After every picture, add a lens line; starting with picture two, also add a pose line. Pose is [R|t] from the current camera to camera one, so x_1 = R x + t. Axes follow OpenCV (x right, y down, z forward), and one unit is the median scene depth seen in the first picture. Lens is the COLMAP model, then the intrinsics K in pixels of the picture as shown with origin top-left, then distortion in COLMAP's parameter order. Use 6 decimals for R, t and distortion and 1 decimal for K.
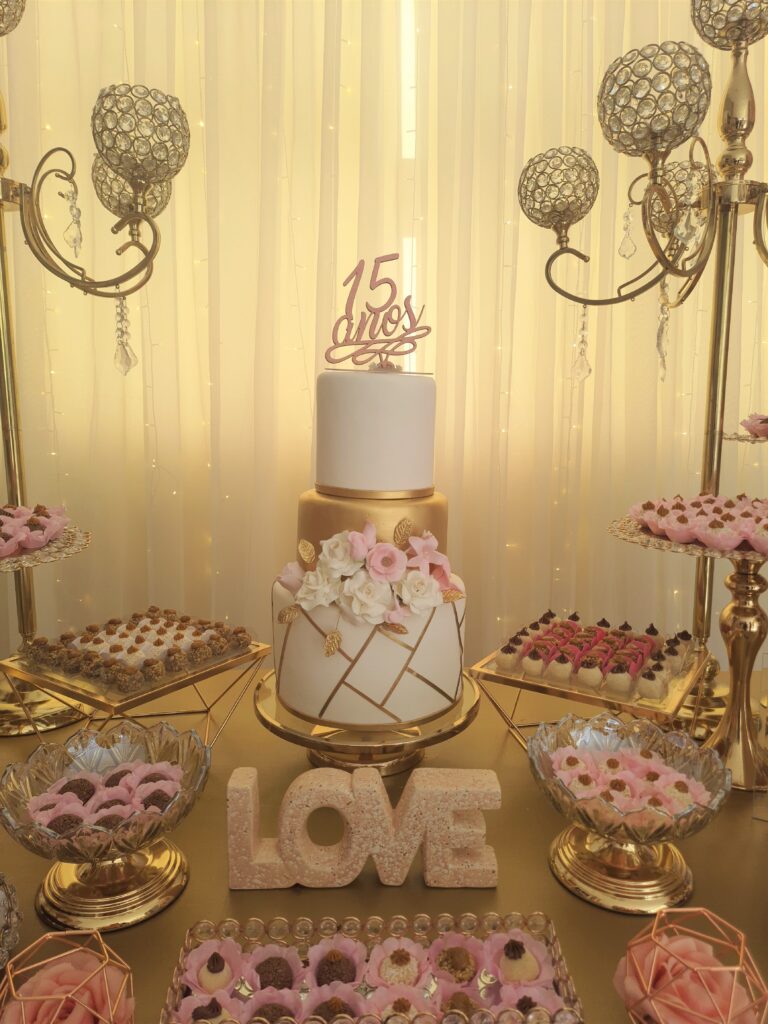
lens RADIAL K [[730.1, 0, 382.0], [0, 730.1, 515.9], [0, 0, 1]] dist [0.079360, -0.086616]
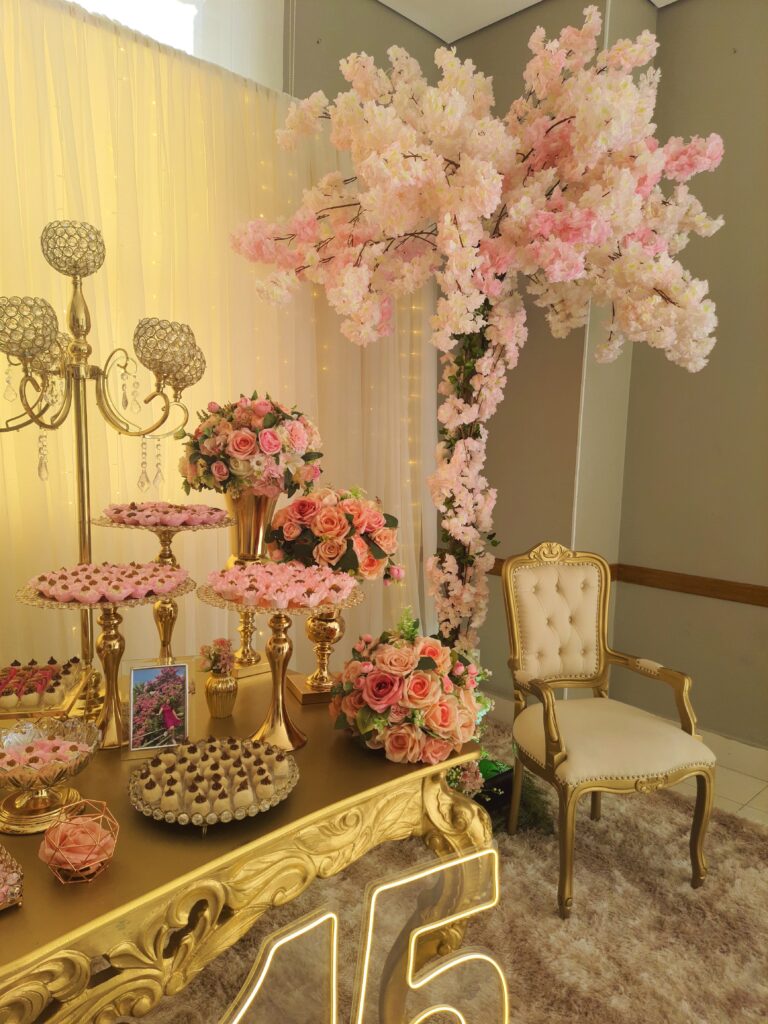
lens RADIAL K [[719.7, 0, 390.6], [0, 719.7, 519.9], [0, 0, 1]] dist [0.093765, -0.099555]
pose [[0.706667, -0.059655, 0.705027, -0.196233], [0.084928, 0.996387, -0.000818, -0.077478], [-0.702430, 0.060454, 0.709180, -0.610838]]
